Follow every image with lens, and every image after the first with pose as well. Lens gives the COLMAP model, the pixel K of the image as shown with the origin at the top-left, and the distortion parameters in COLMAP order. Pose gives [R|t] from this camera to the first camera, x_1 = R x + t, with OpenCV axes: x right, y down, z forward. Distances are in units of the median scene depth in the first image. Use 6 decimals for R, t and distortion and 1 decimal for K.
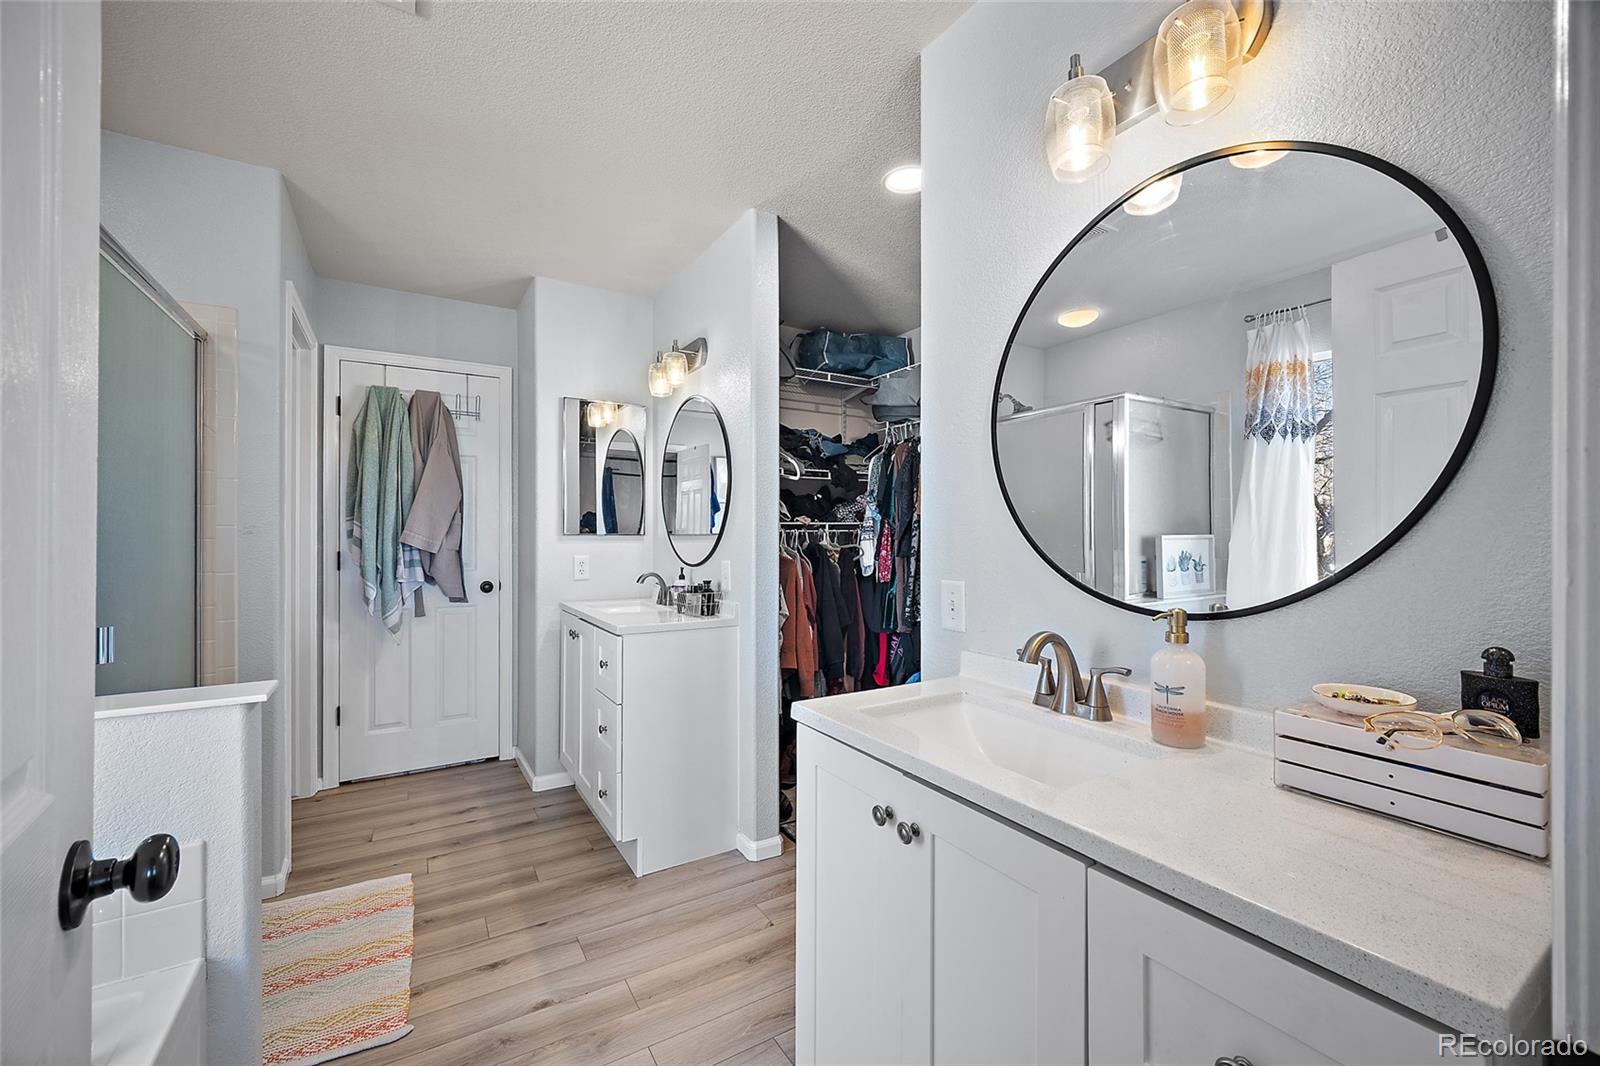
lens RADIAL K [[637.3, 0, 797.5], [0, 637.3, 532.4], [0, 0, 1]] dist [-0.008807, 0.001778]
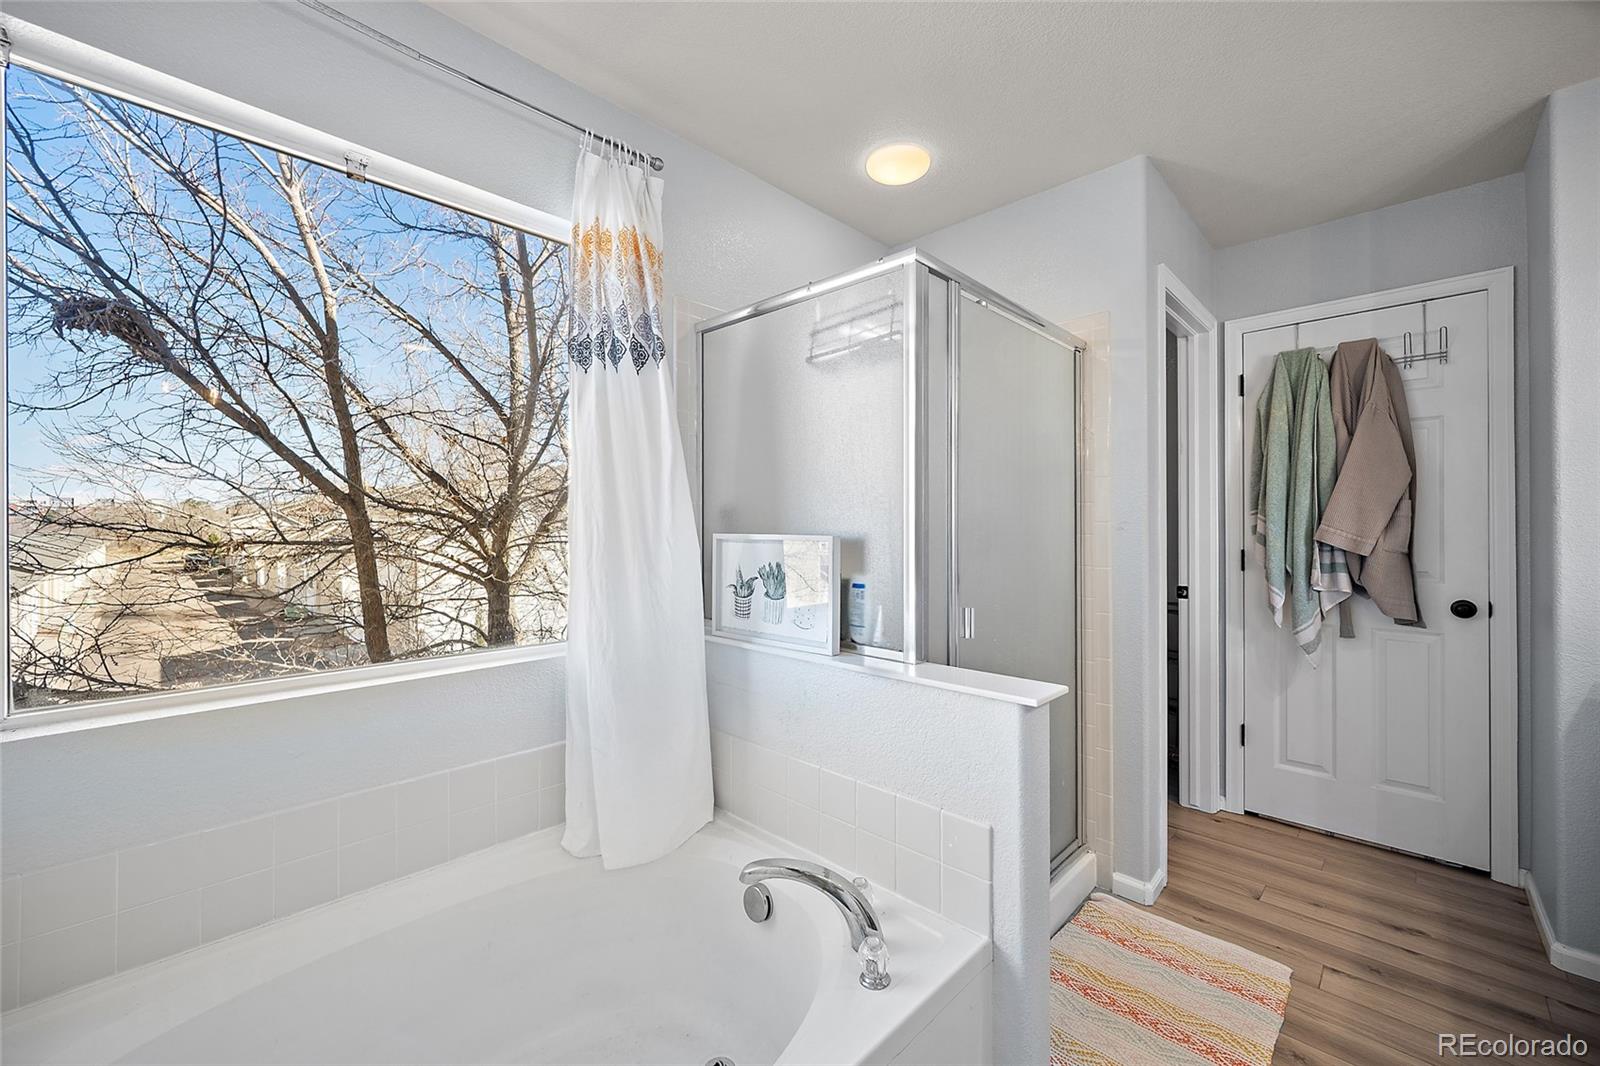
lens RADIAL K [[637.3, 0, 792.0], [0, 637.3, 527.6], [0, 0, 1]] dist [-0.008807, 0.001778]
pose [[0.219403, -0.002439, -0.975631, 0.004280], [0.003492, 0.999992, -0.001714, -0.001329], [0.975628, -0.003031, 0.219410, 0.186325]]
